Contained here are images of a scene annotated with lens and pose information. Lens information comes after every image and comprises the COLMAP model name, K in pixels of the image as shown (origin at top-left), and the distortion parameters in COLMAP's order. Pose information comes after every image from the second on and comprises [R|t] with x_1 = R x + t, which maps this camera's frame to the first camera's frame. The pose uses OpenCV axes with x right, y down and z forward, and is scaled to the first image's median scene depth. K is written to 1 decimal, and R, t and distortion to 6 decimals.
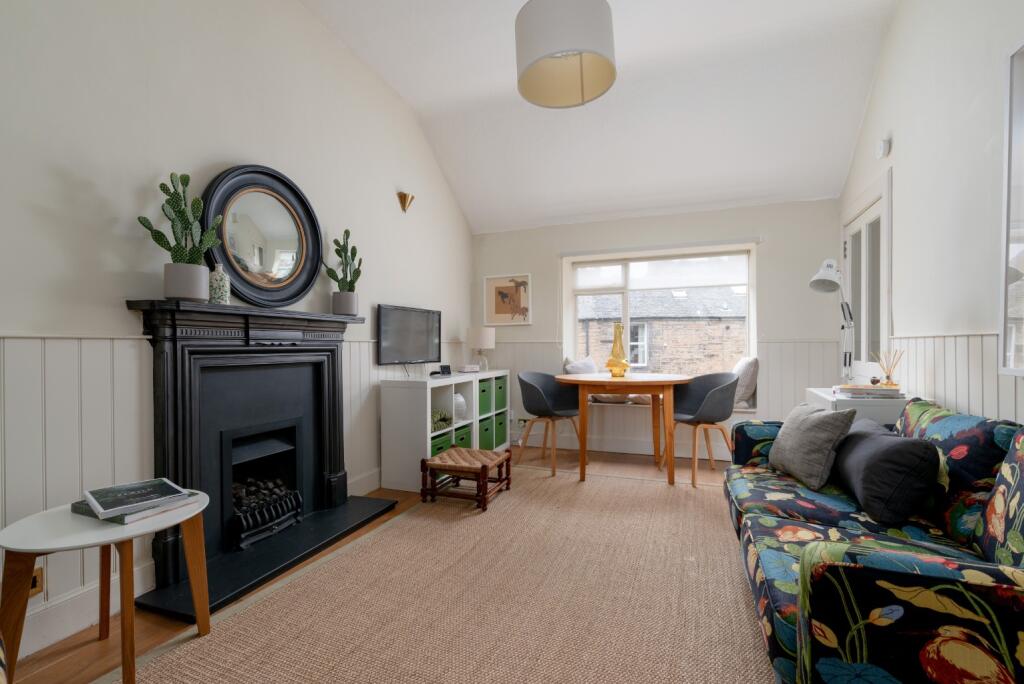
lens RADIAL K [[451.7, 0, 517.7], [0, 451.7, 346.0], [0, 0, 1]] dist [-0.001841, -0.000536]
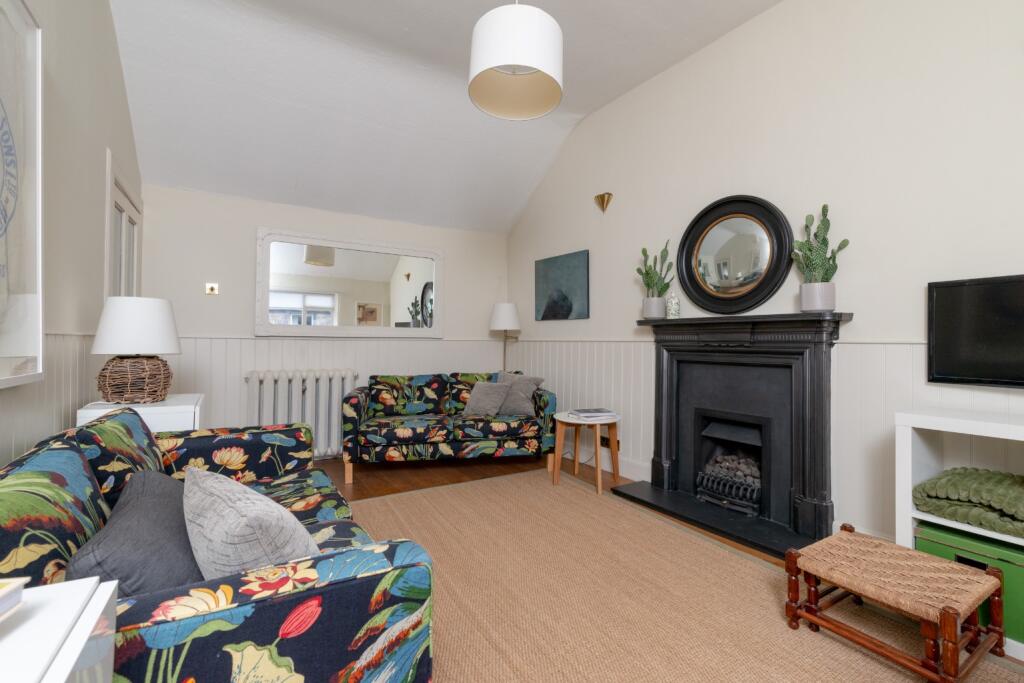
lens RADIAL K [[445.7, 0, 511.6], [0, 445.7, 339.9], [0, 0, 1]] dist [-0.000345, 0.000042]
pose [[-0.601600, -0.005763, -0.798776, 0.537767], [-0.006847, 0.999974, -0.002058, -0.009563], [0.798768, 0.004232, -0.601624, 0.932884]]
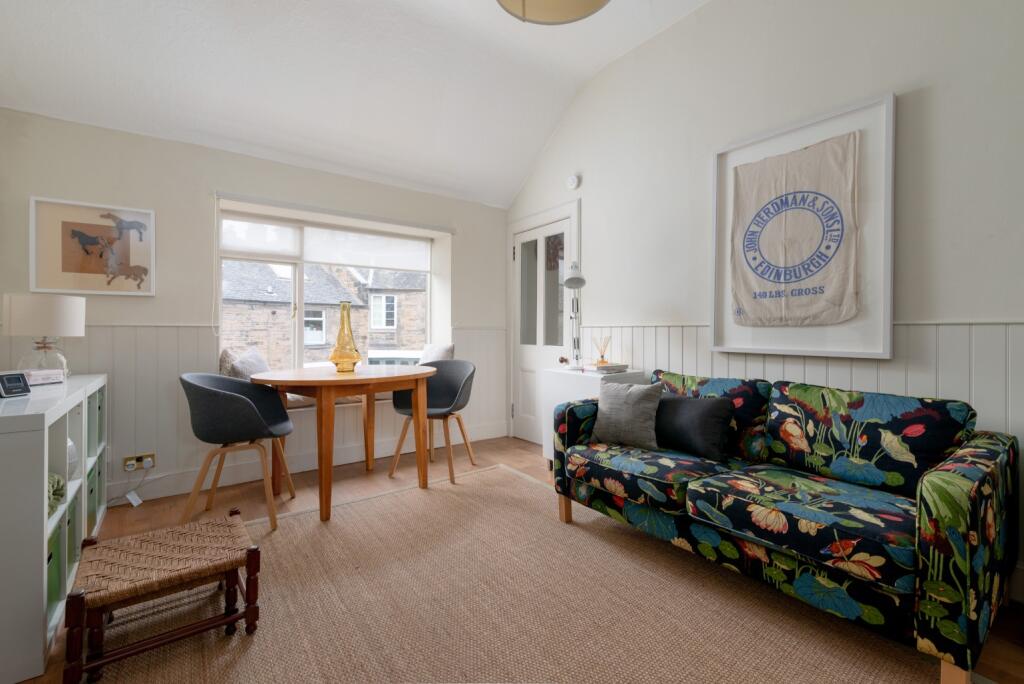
lens RADIAL K [[451.7, 0, 514.7], [0, 451.7, 332.7], [0, 0, 1]] dist [-0.001841, -0.000536]
pose [[0.518652, 0.001694, 0.854984, -0.329030], [-0.002040, 0.999998, -0.000744, 0.000344], [-0.854983, -0.001358, 0.518654, 0.388013]]
